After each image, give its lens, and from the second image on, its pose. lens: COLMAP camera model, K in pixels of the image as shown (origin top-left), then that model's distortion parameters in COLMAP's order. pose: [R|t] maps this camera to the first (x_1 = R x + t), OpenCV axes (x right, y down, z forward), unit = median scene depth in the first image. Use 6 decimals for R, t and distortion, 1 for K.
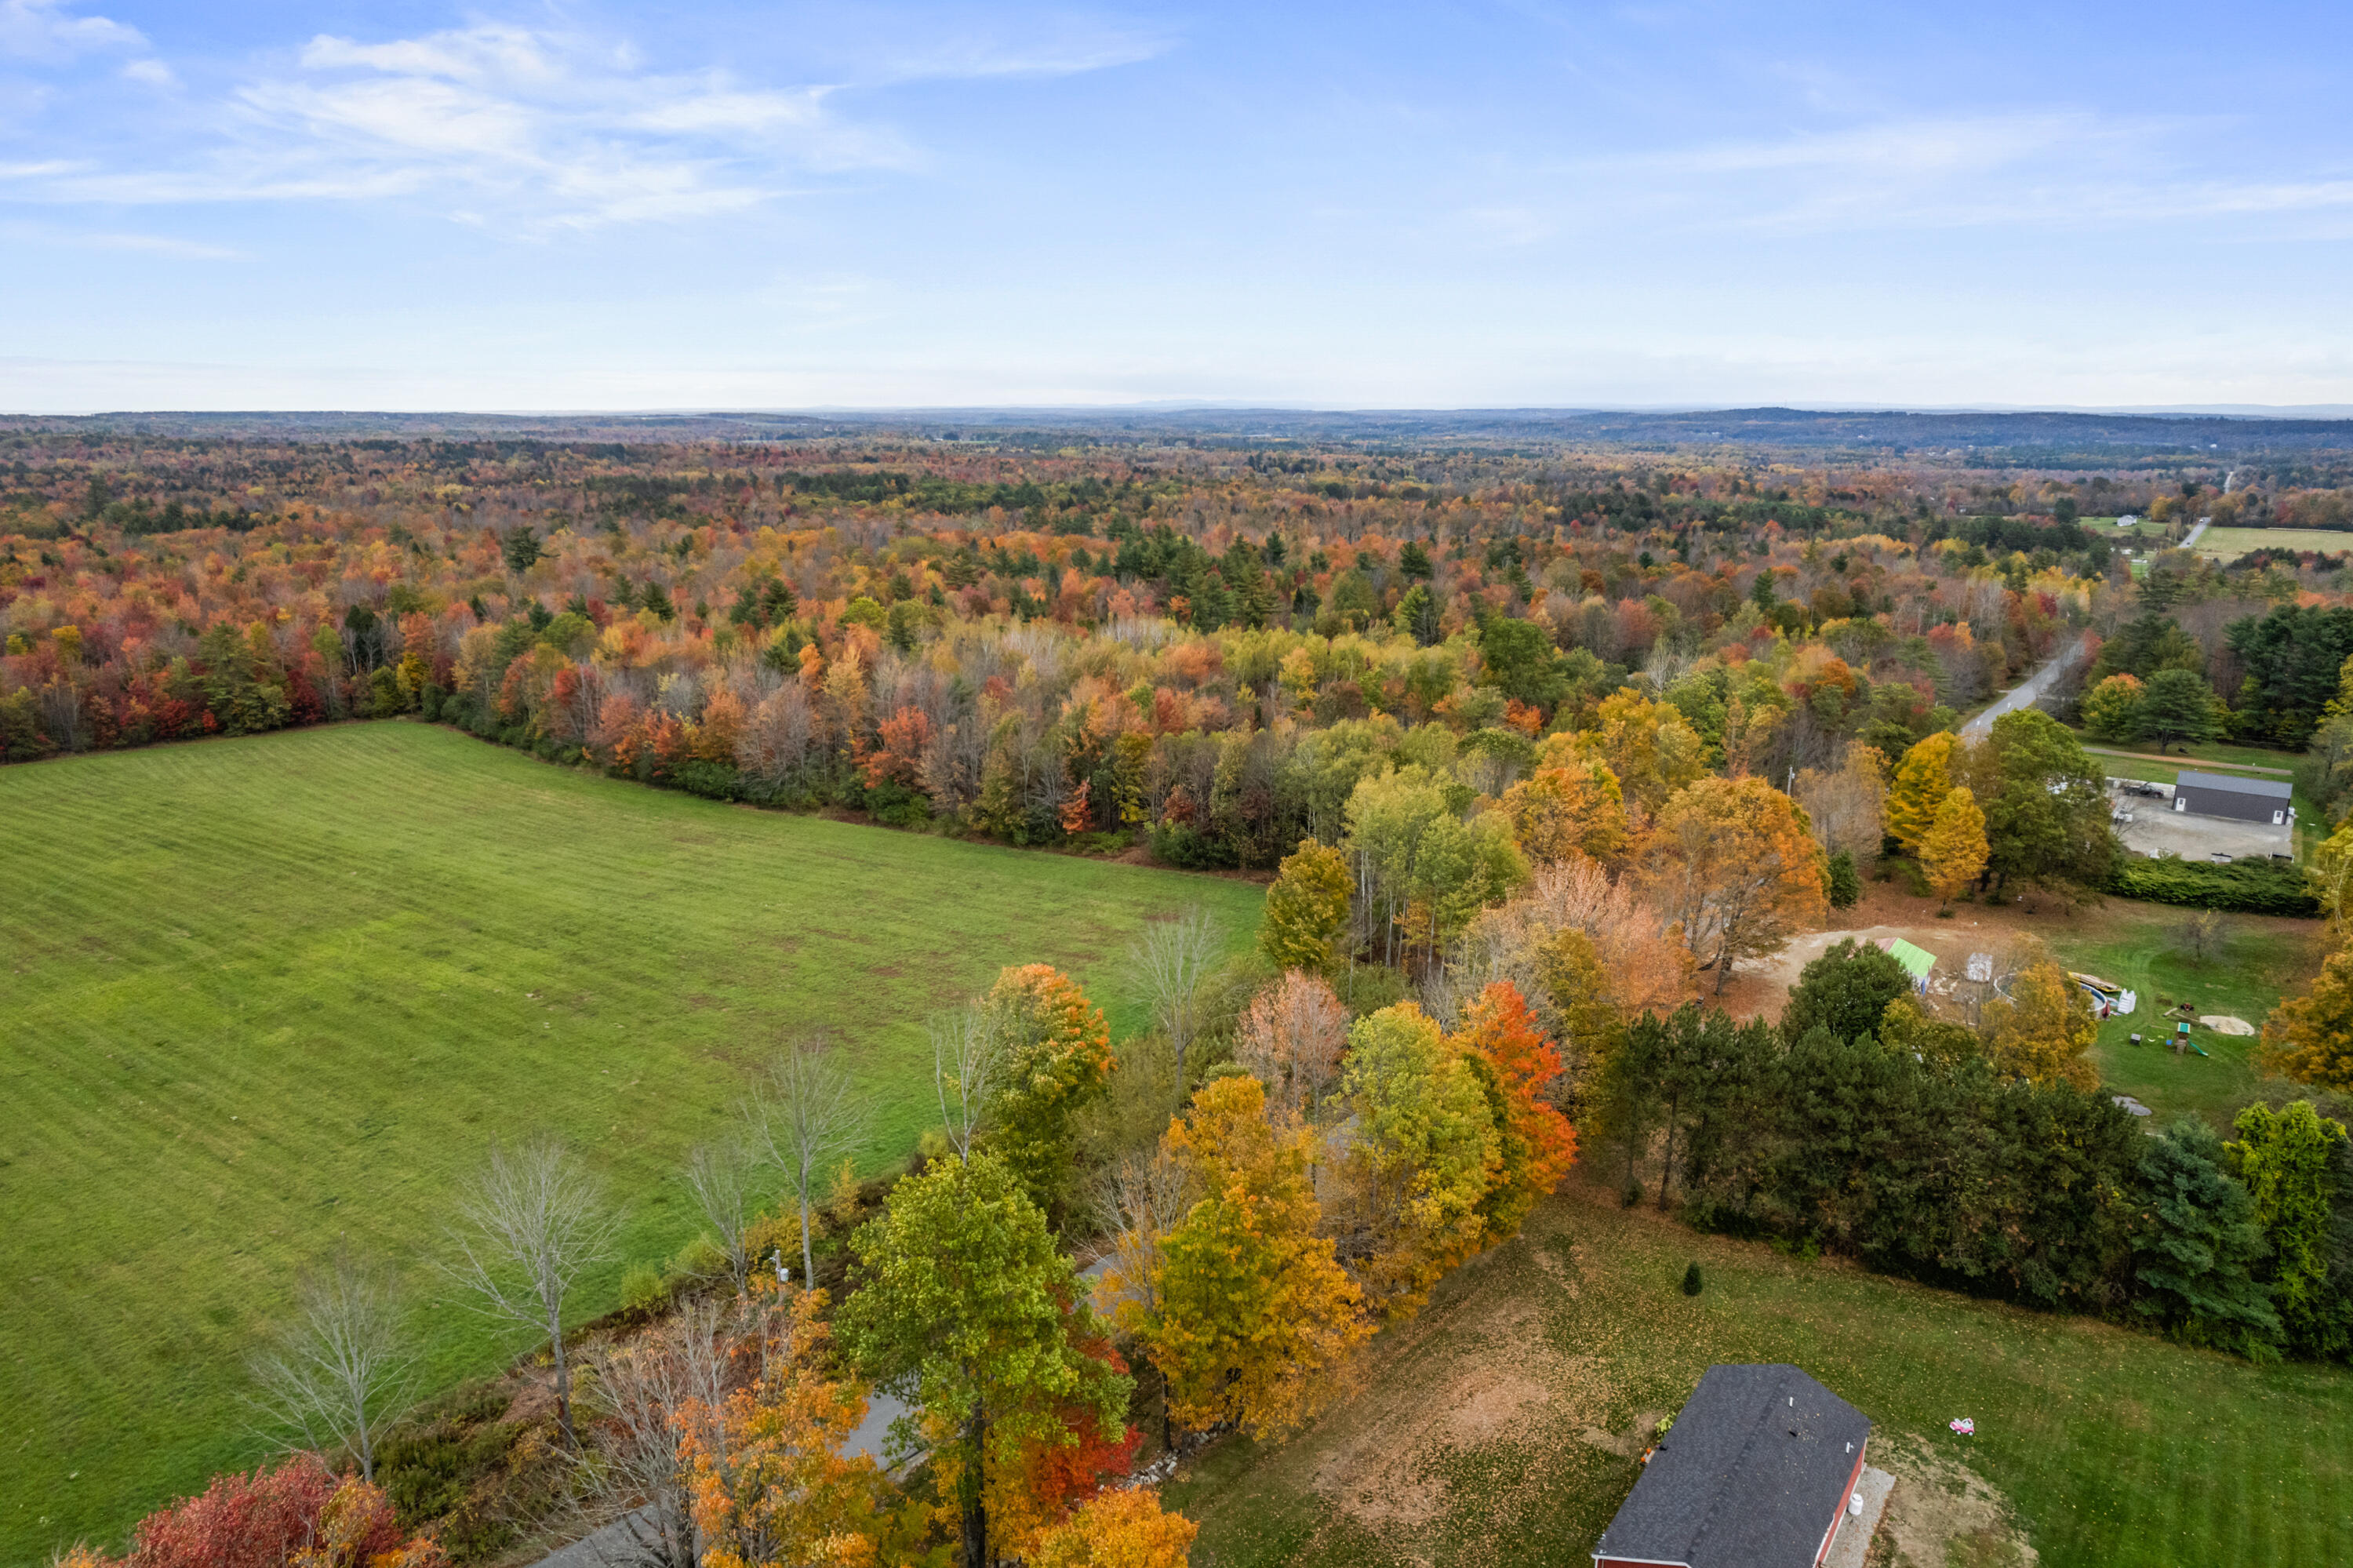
lens RADIAL K [[1506.6, 0, 1176.5], [0, 1506.6, 784.0], [0, 0, 1]] dist [-0.069667, 0.062195]
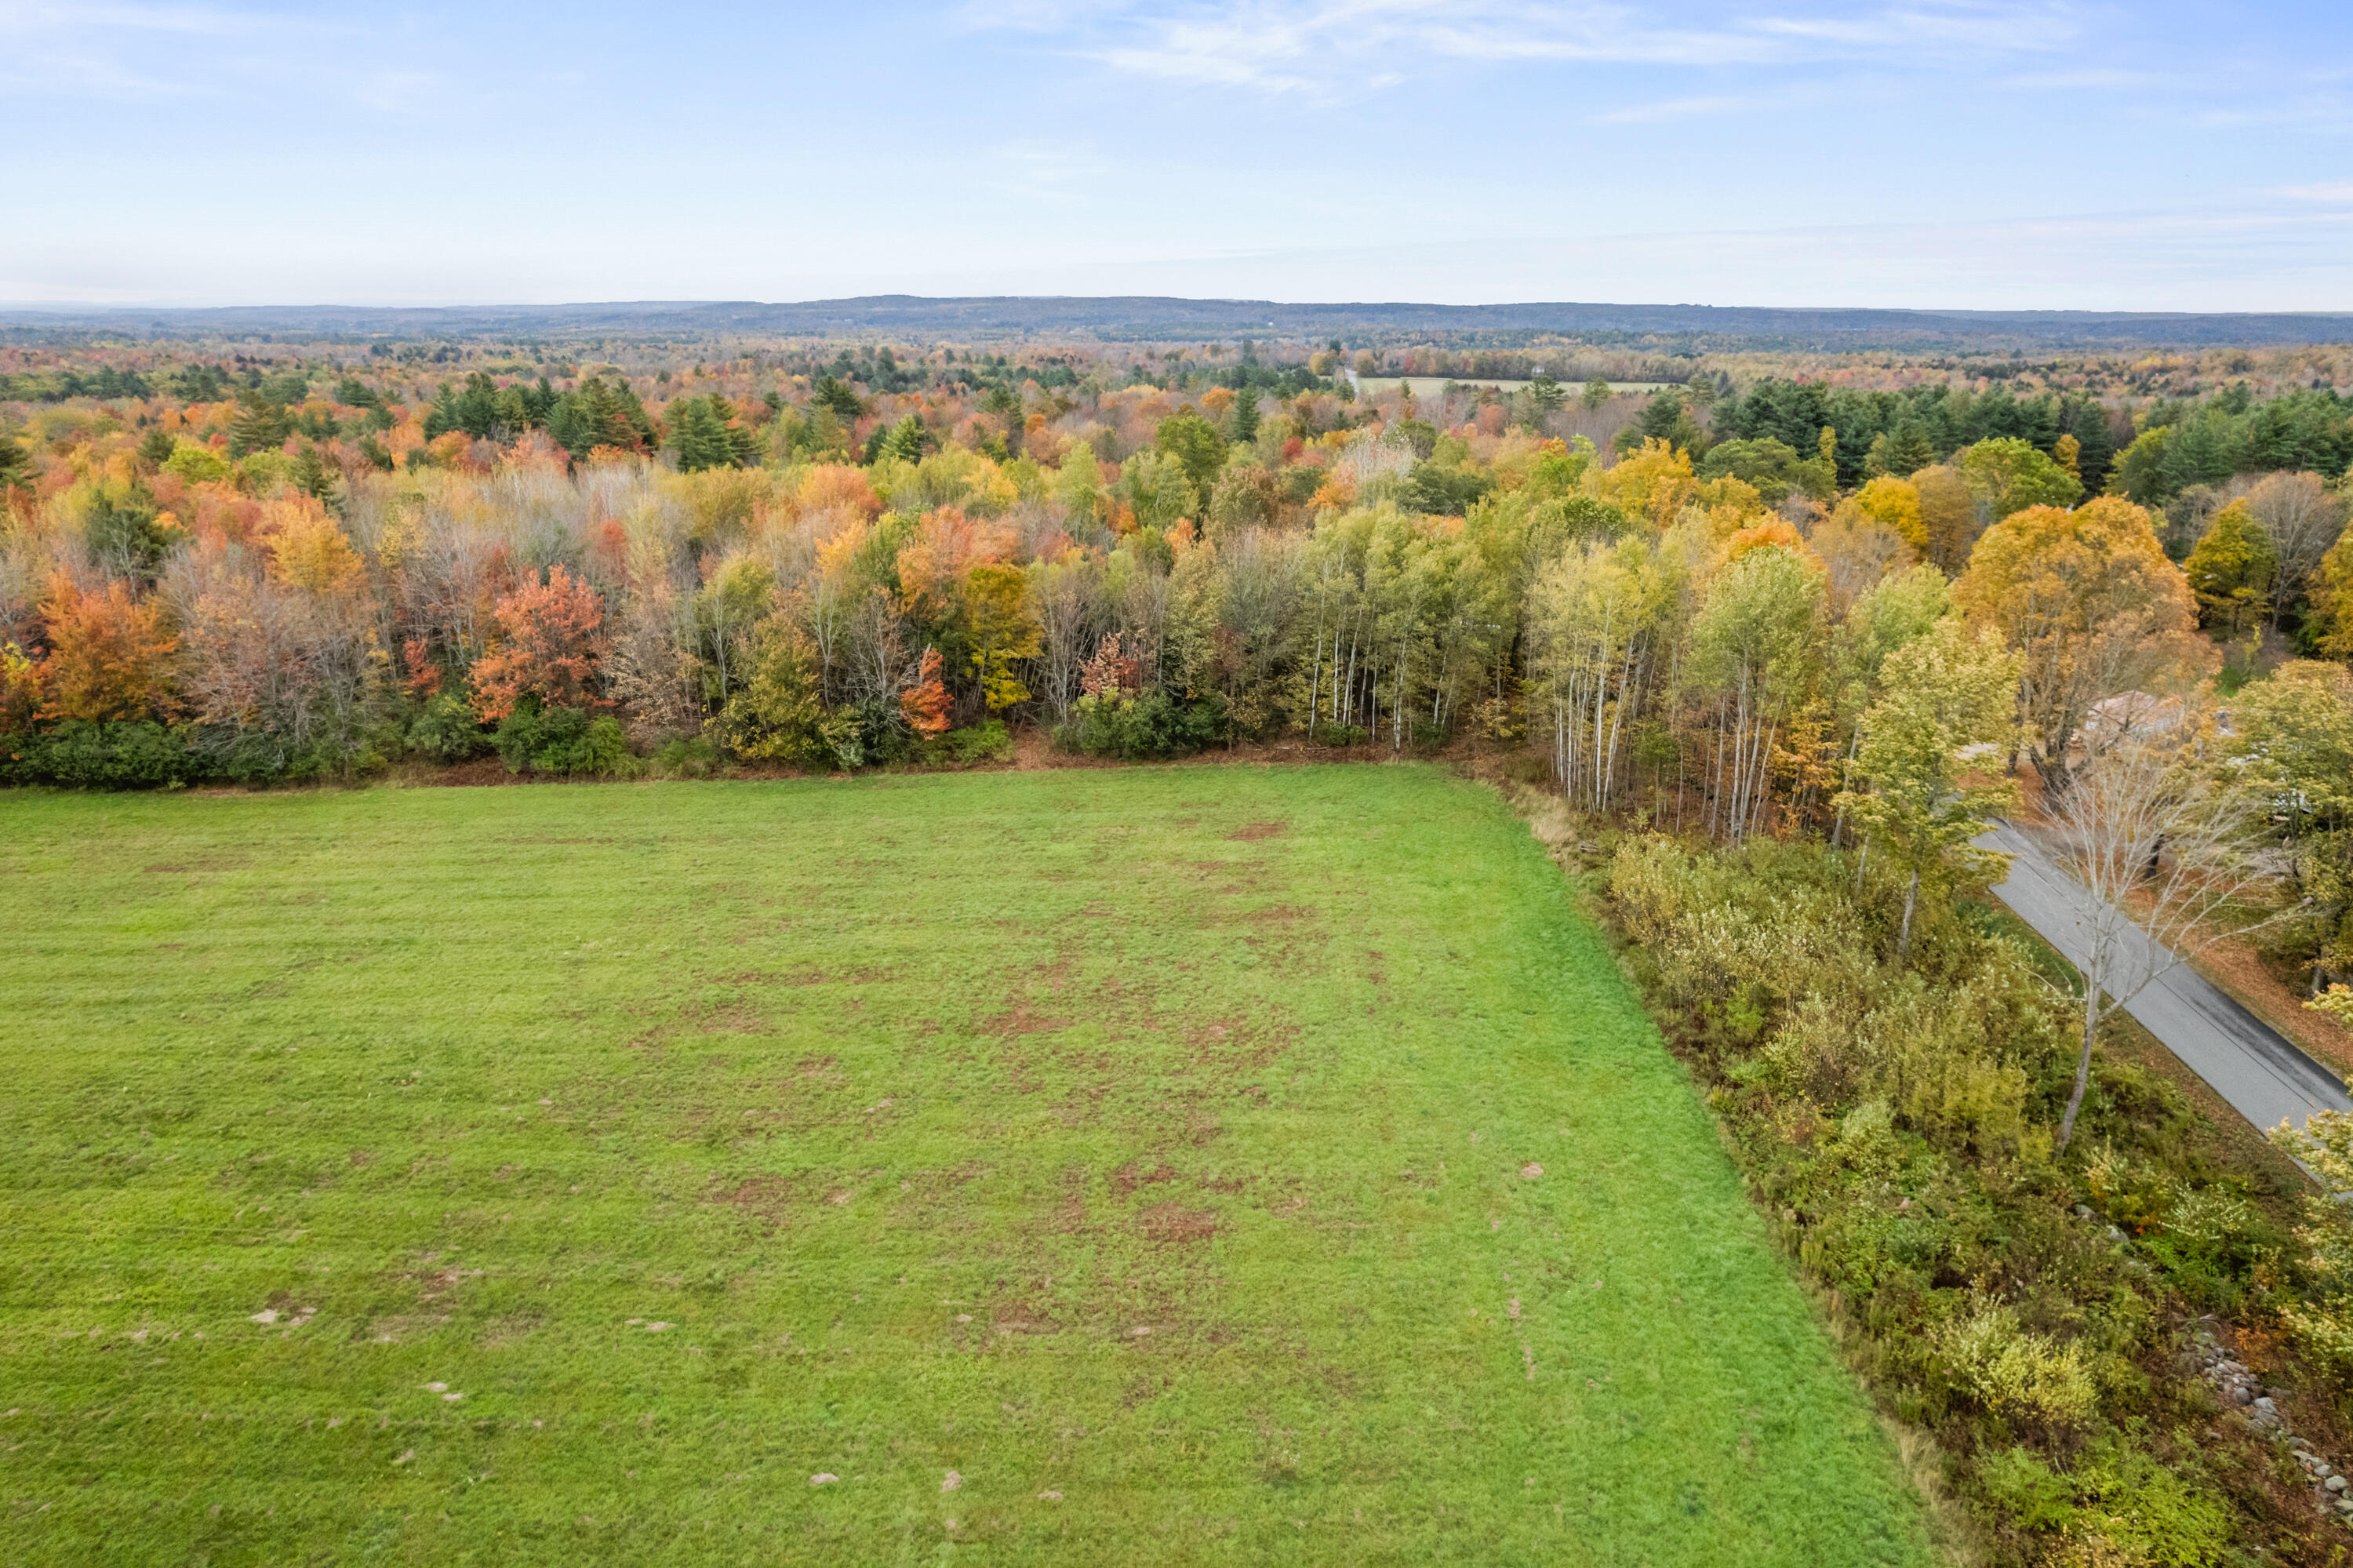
lens RADIAL K [[1506.6, 0, 1176.5], [0, 1506.6, 784.0], [0, 0, 1]] dist [-0.069667, 0.062195]
pose [[0.852090, -0.161037, 0.498006, -0.238929], [0.126664, 0.986654, 0.102325, 0.001603], [-0.507838, -0.024110, 0.861115, 0.345206]]
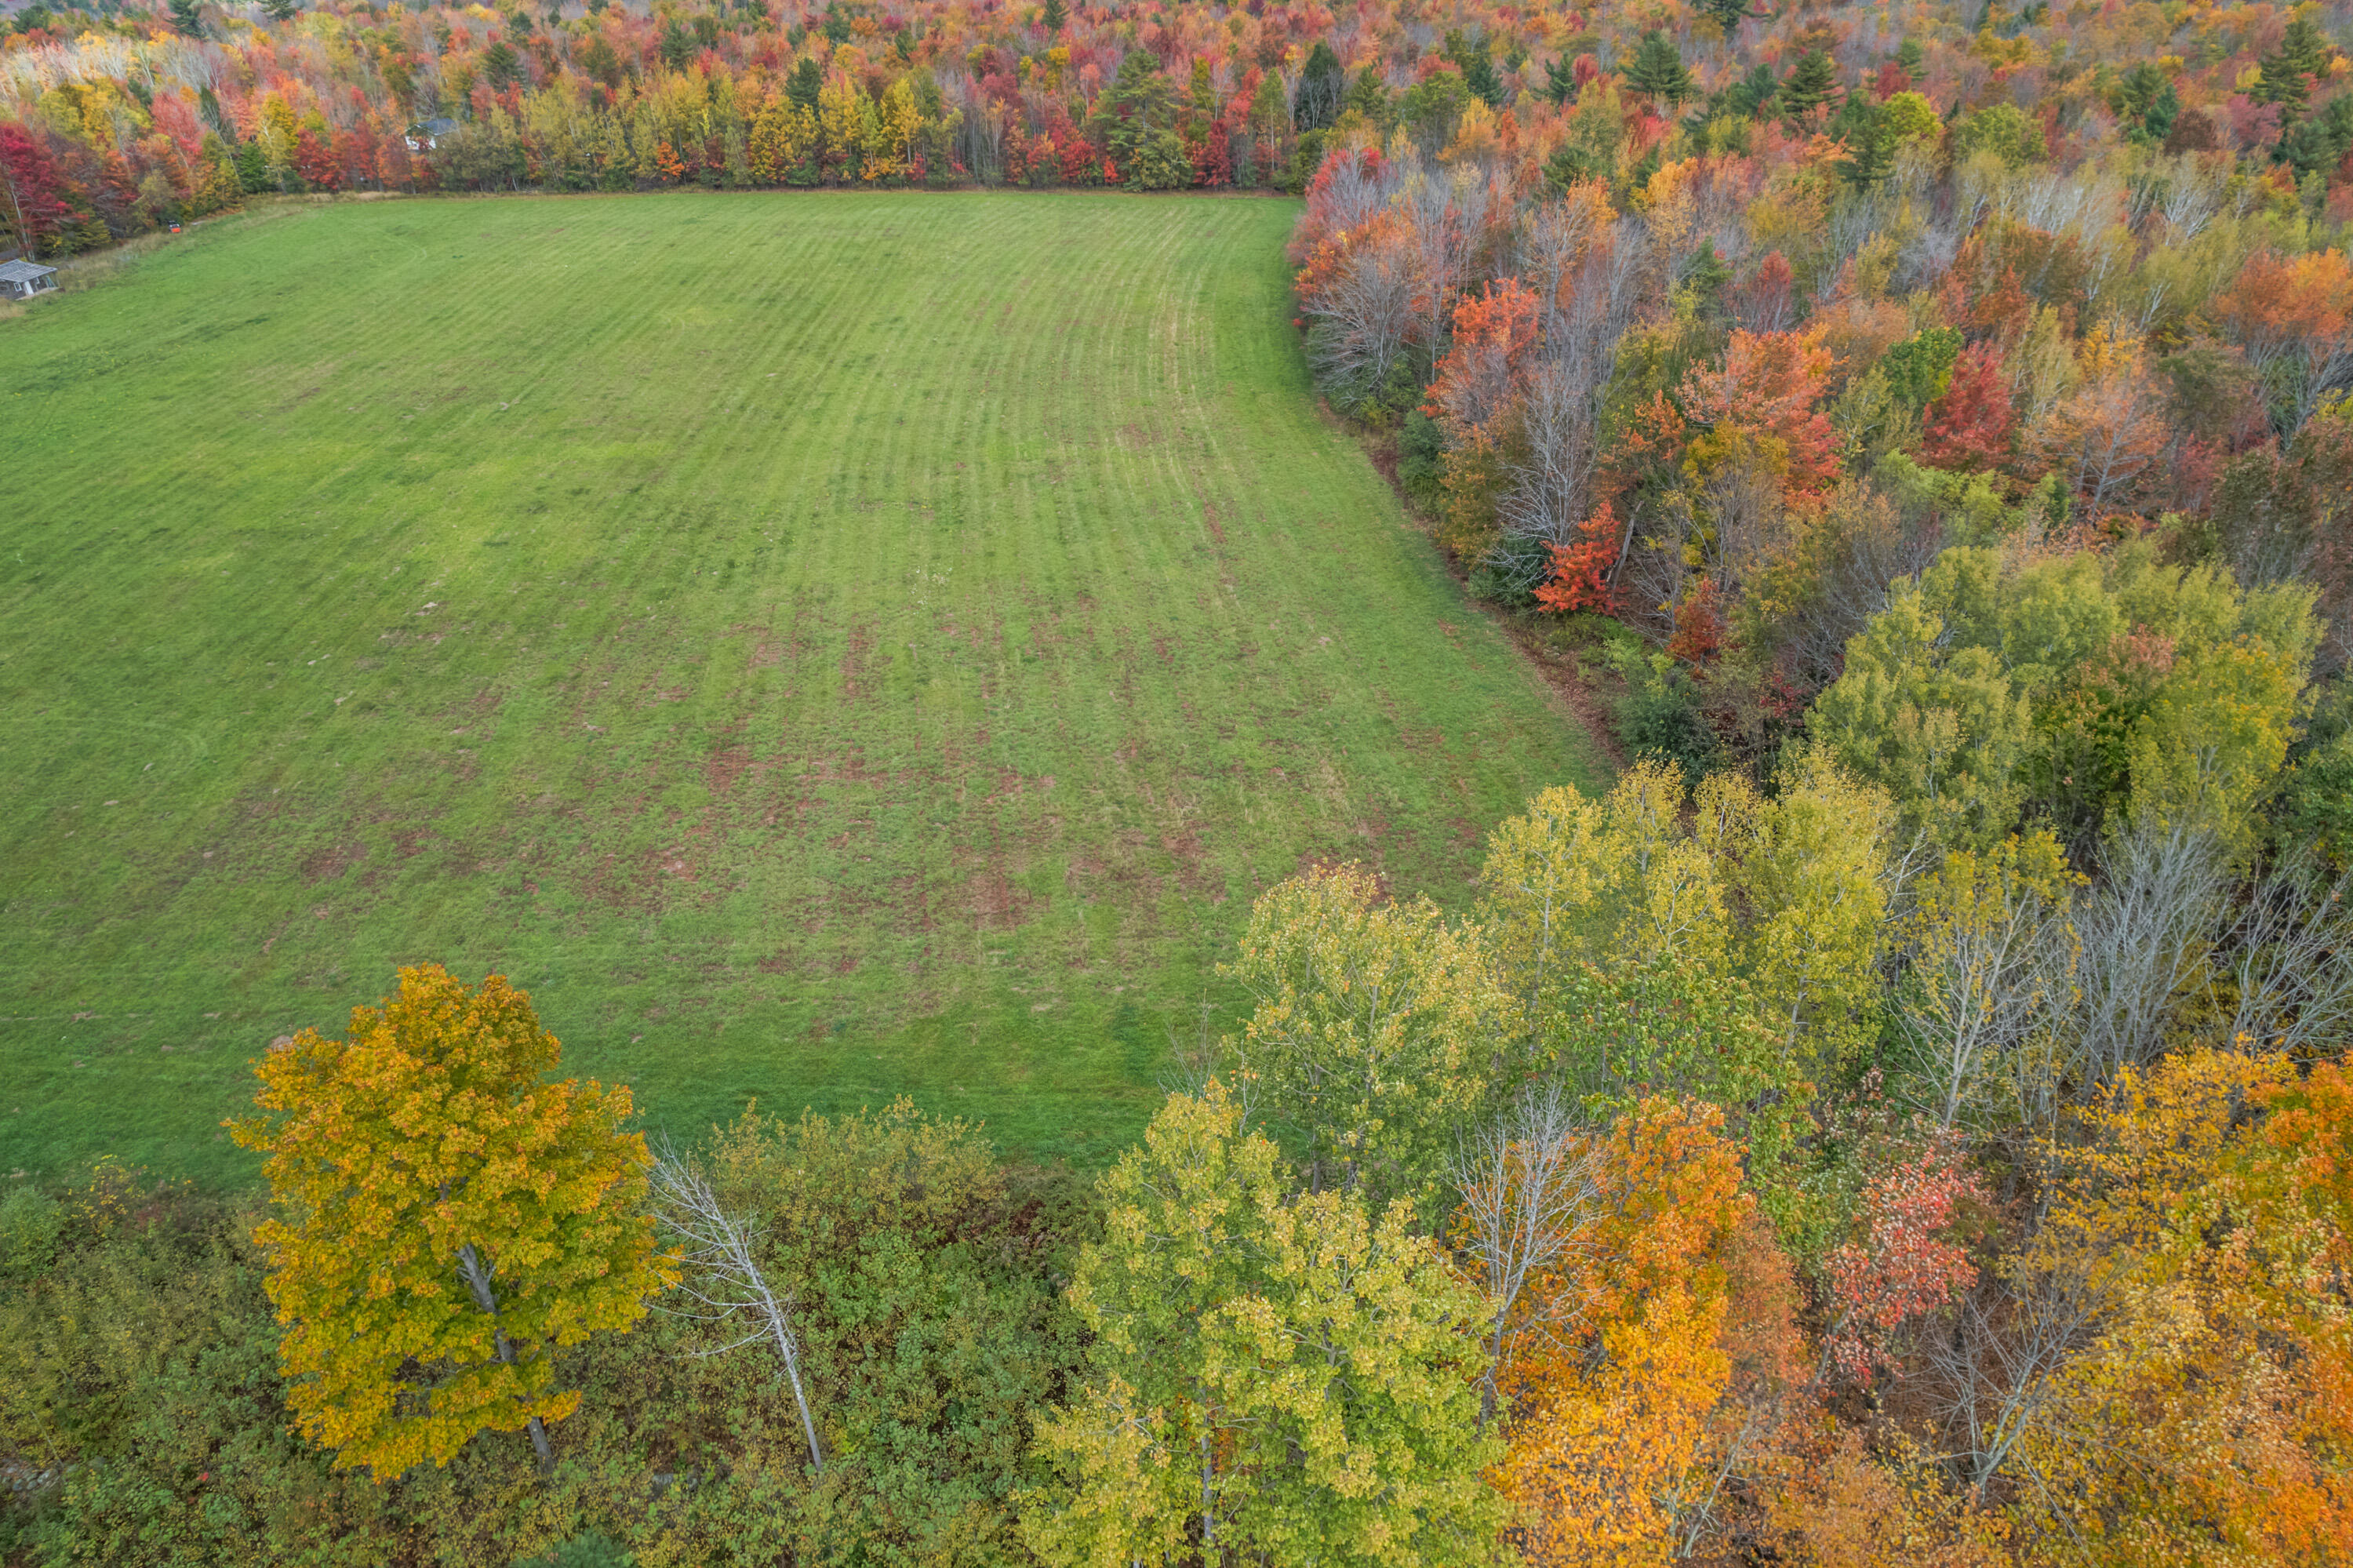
lens RADIAL K [[1571.8, 0, 1164.3], [0, 1571.8, 790.9], [0, 0, 1]] dist [-0.071757, 0.064319]
pose [[0.595229, 0.394139, -0.700255, 0.178683], [-0.170102, 0.913499, 0.369574, -0.061033], [0.785345, -0.100866, 0.610785, 0.494257]]
